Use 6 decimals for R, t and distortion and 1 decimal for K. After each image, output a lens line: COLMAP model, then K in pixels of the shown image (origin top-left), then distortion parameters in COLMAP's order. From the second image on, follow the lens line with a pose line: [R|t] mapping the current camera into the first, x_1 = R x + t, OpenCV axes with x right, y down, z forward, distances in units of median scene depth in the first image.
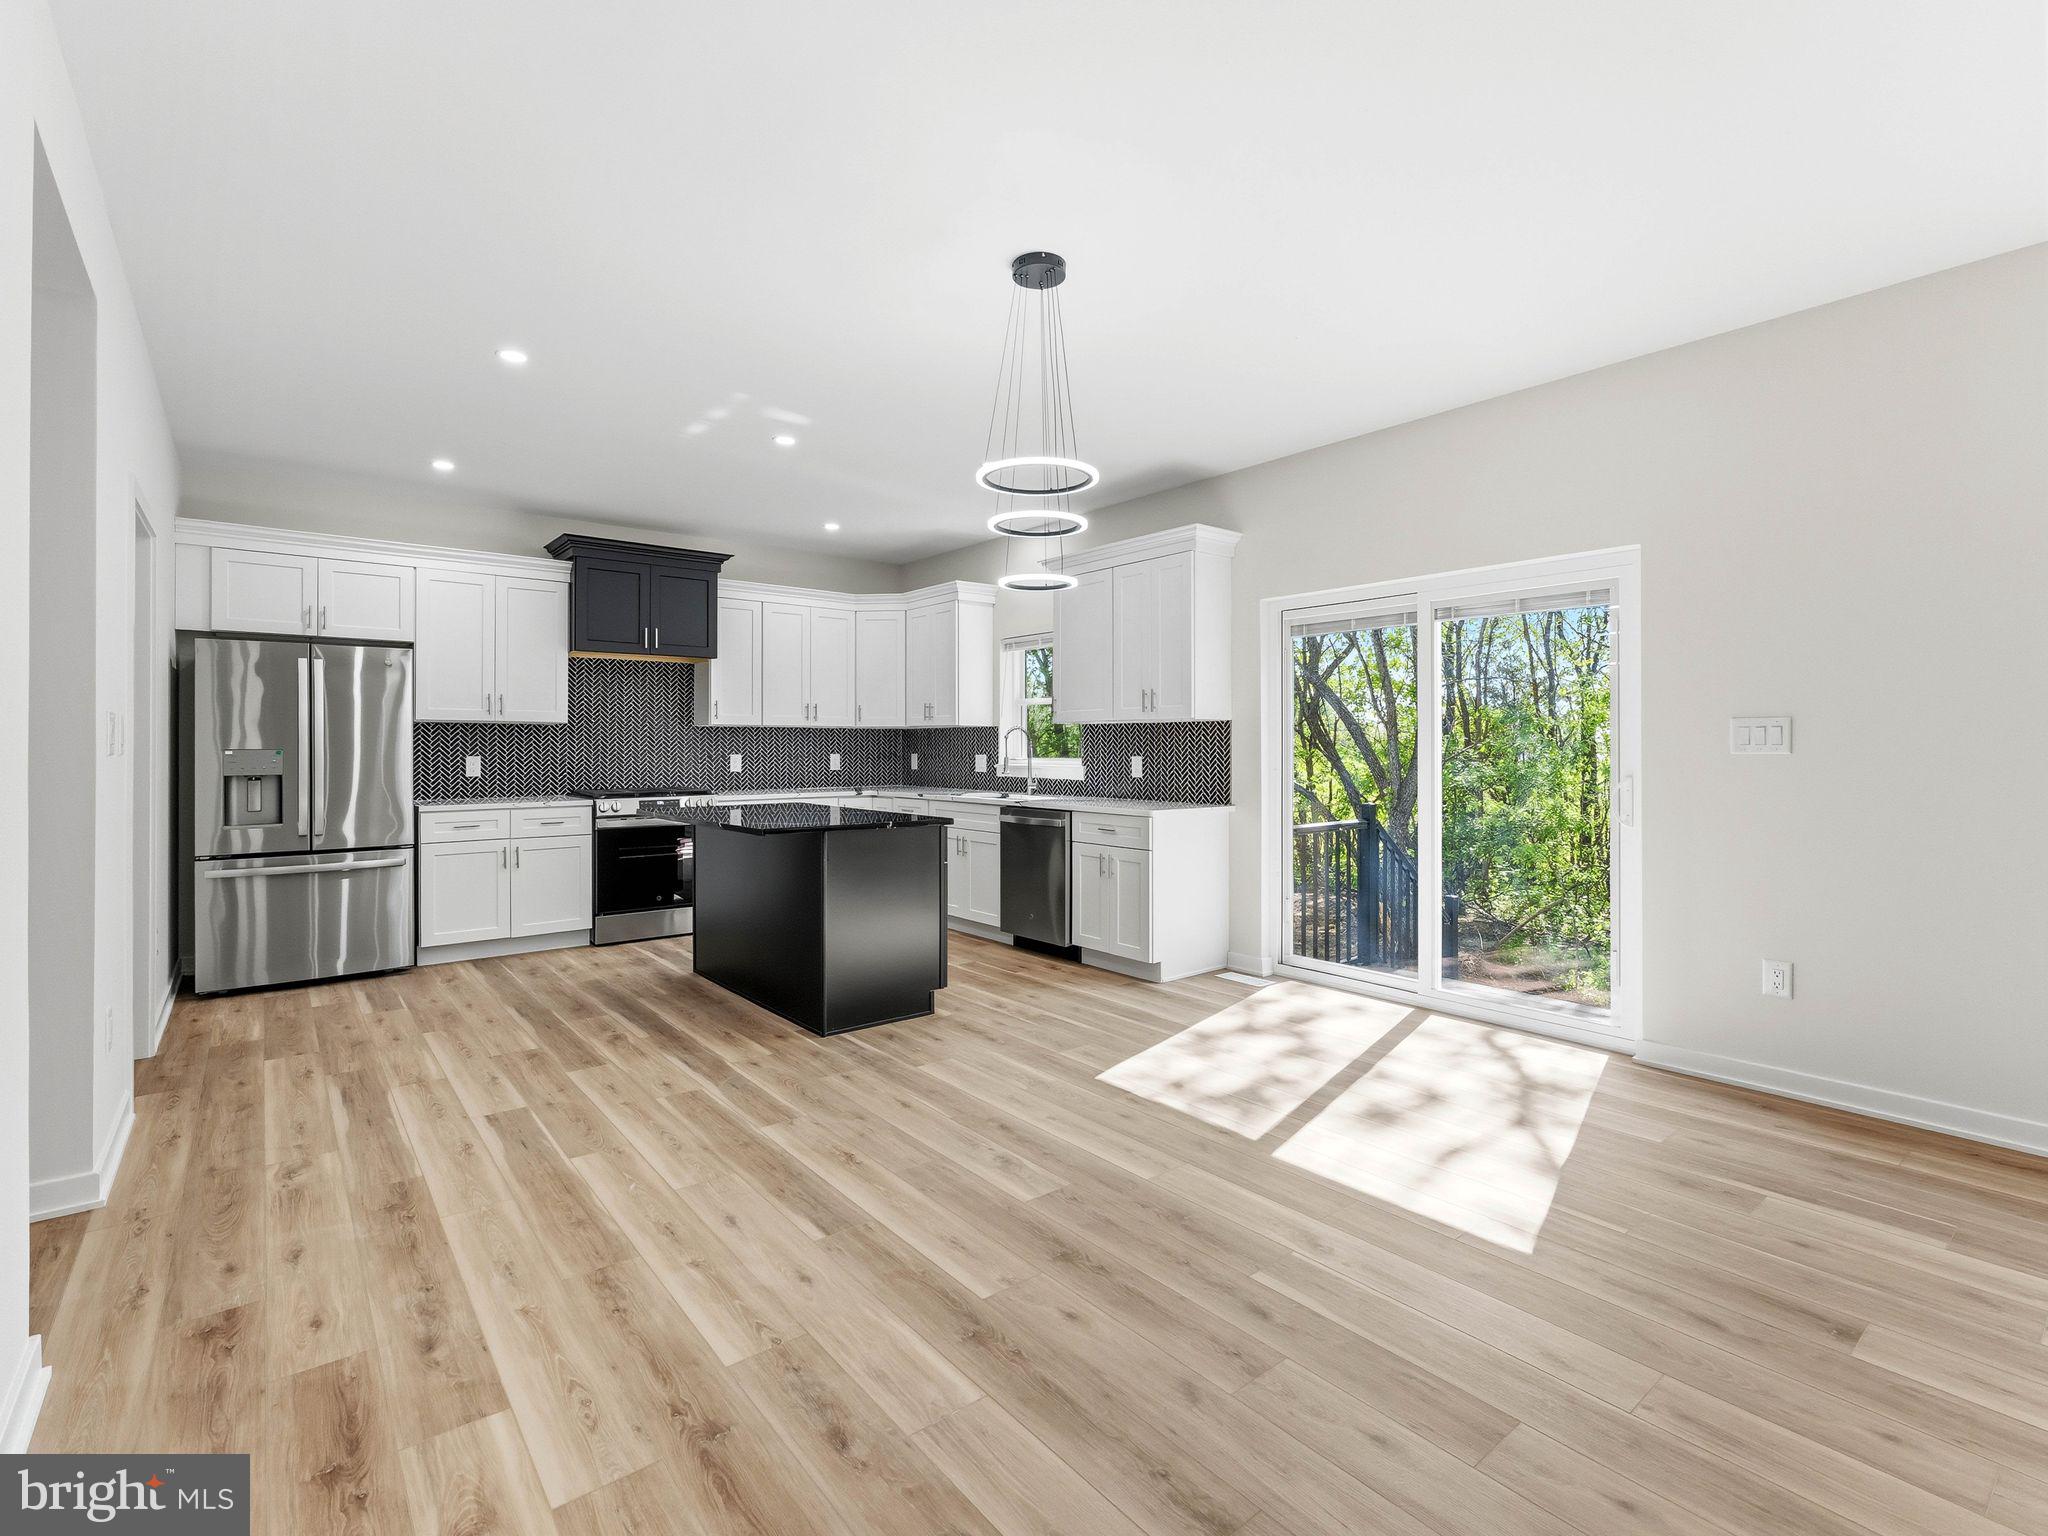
lens RADIAL K [[953.0, 0, 1024.0], [0, 953.0, 747.9], [0, 0, 1]] dist [-0.001969, -0.000224]
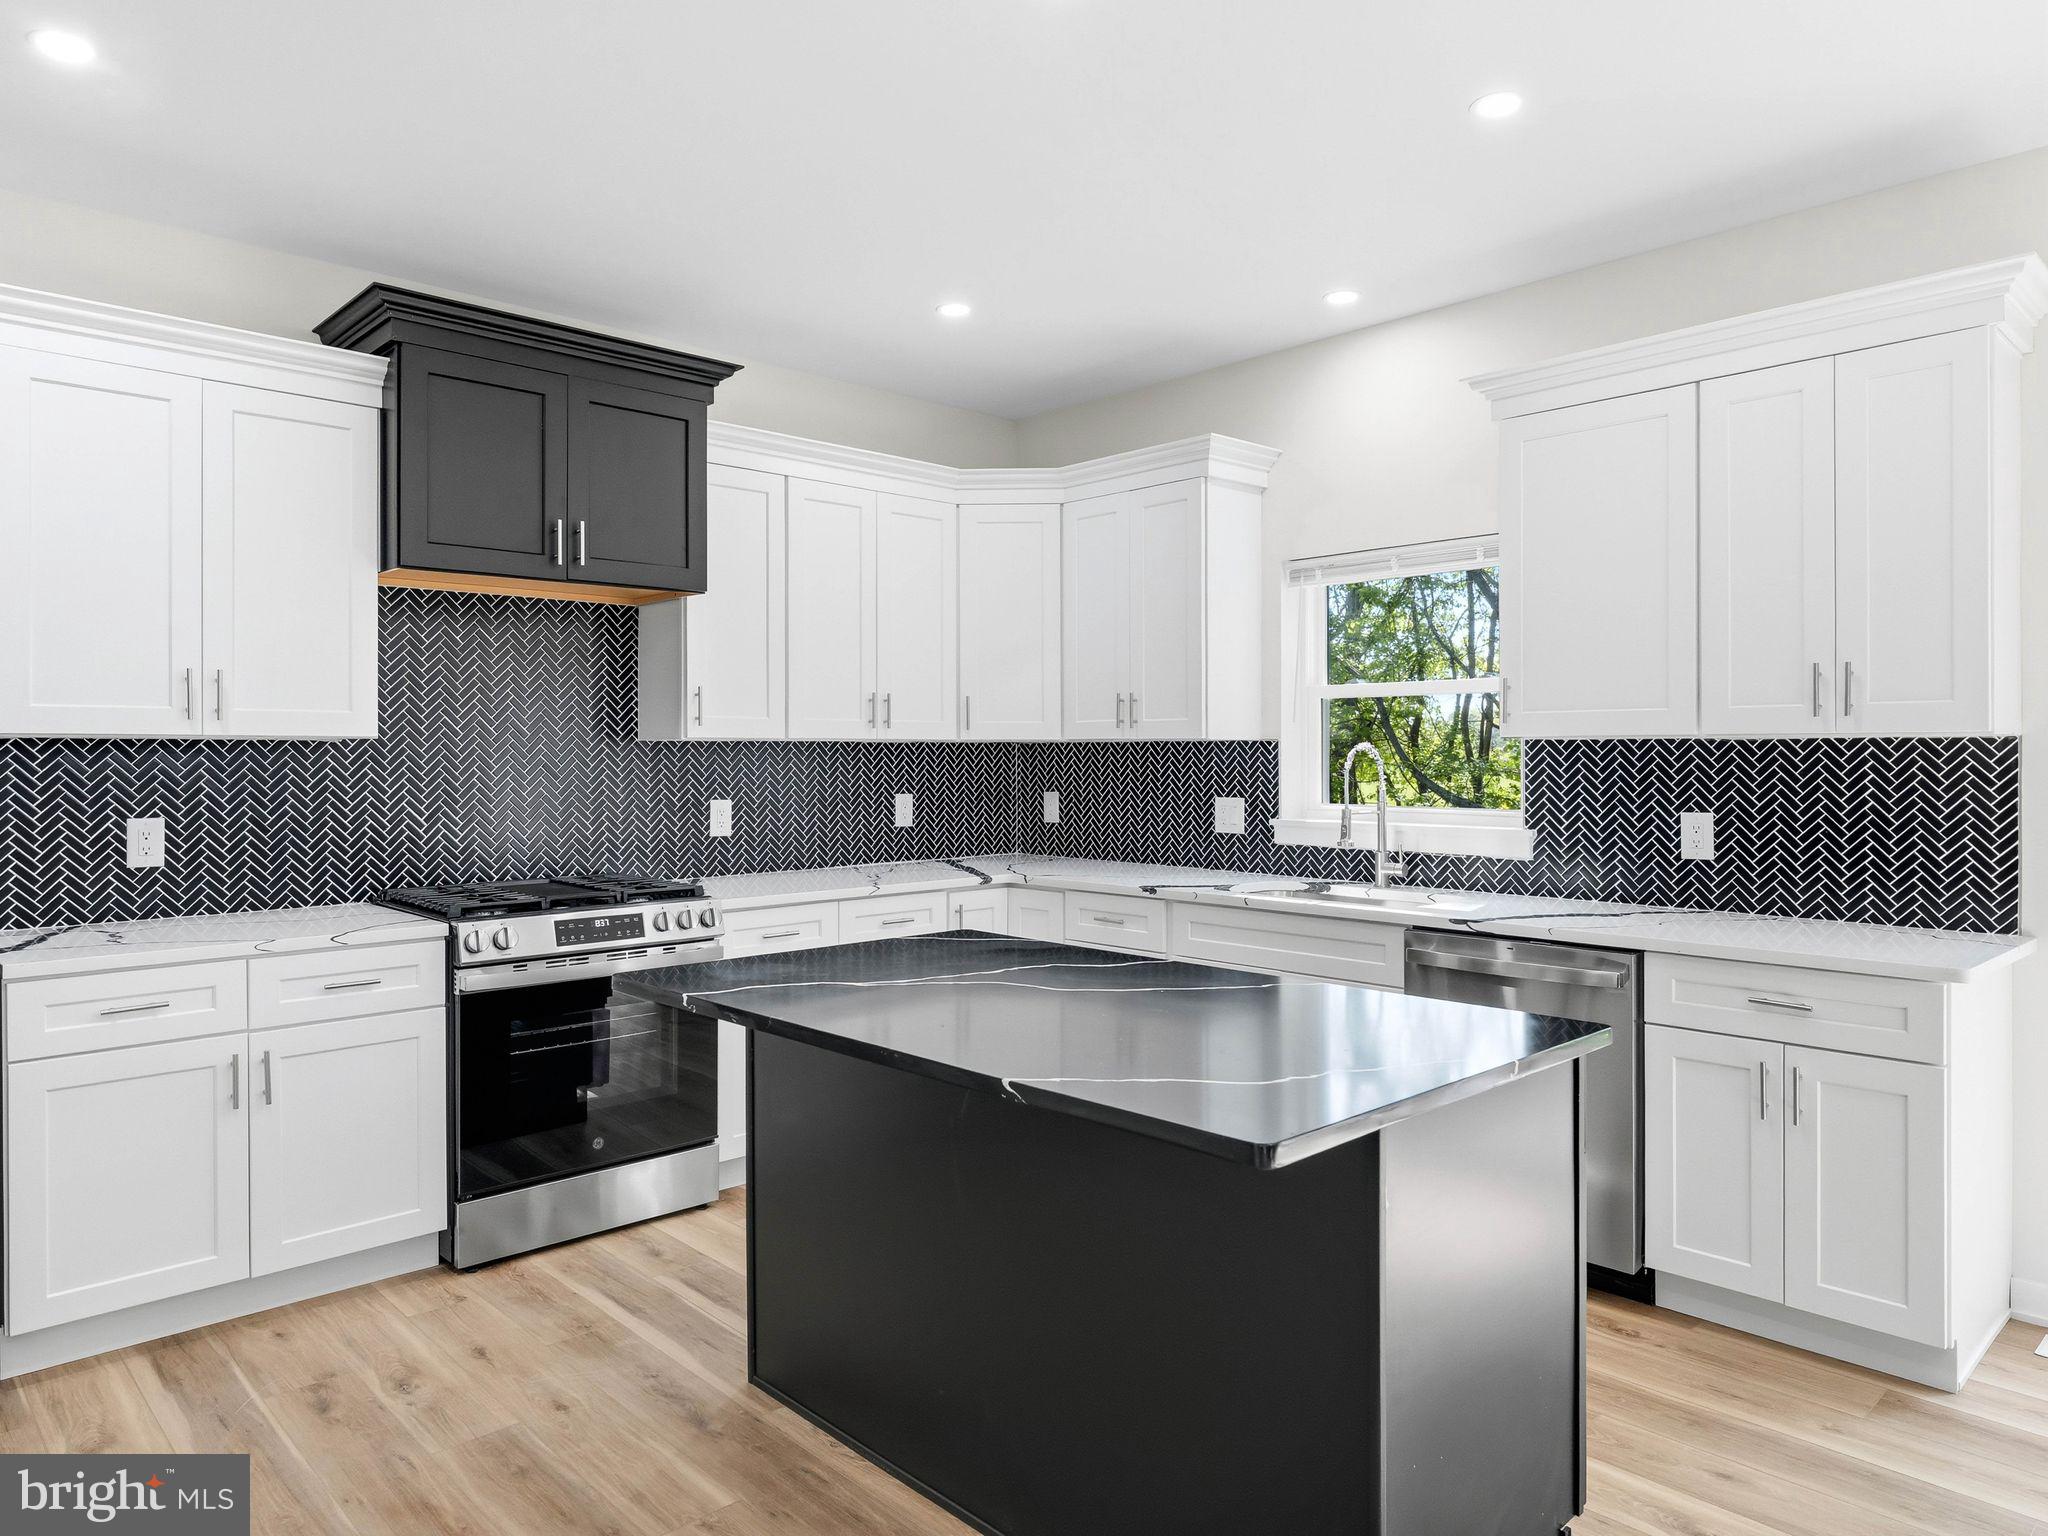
lens RADIAL K [[1314.0, 0, 1021.6], [0, 1314.0, 757.6], [0, 0, 1]] dist [0.000141, 0.000617]
pose [[0.996888, -0.002075, 0.078805, -0.249447], [0.001739, 0.999989, 0.004336, -0.020248], [-0.078814, -0.004185, 0.996881, 0.409642]]
